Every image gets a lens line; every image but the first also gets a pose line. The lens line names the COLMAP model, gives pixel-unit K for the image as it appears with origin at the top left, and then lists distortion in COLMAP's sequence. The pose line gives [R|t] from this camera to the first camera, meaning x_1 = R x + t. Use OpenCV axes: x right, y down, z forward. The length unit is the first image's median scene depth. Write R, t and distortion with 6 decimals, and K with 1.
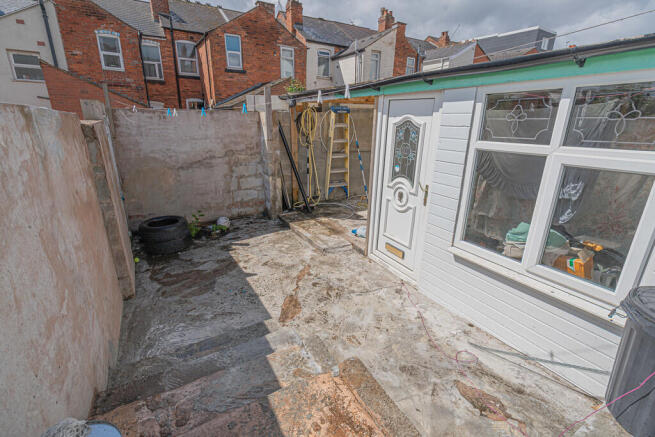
lens RADIAL K [[303.4, 0, 324.3], [0, 303.4, 218.2], [0, 0, 1]] dist [0.000492, 0.000037]
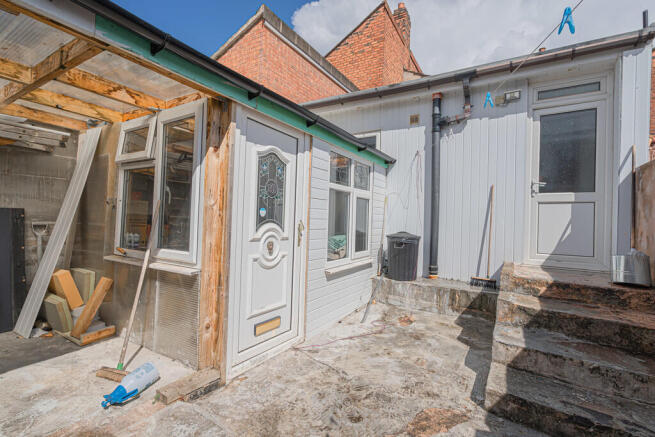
lens RADIAL K [[303.4, 0, 324.5], [0, 303.4, 217.8], [0, 0, 1]] dist [0.000492, 0.000037]
pose [[-0.489014, -0.020941, 0.872025, -0.503963], [0.235883, 0.959290, 0.155315, -0.241683], [-0.839777, 0.281647, -0.464166, 1.284333]]
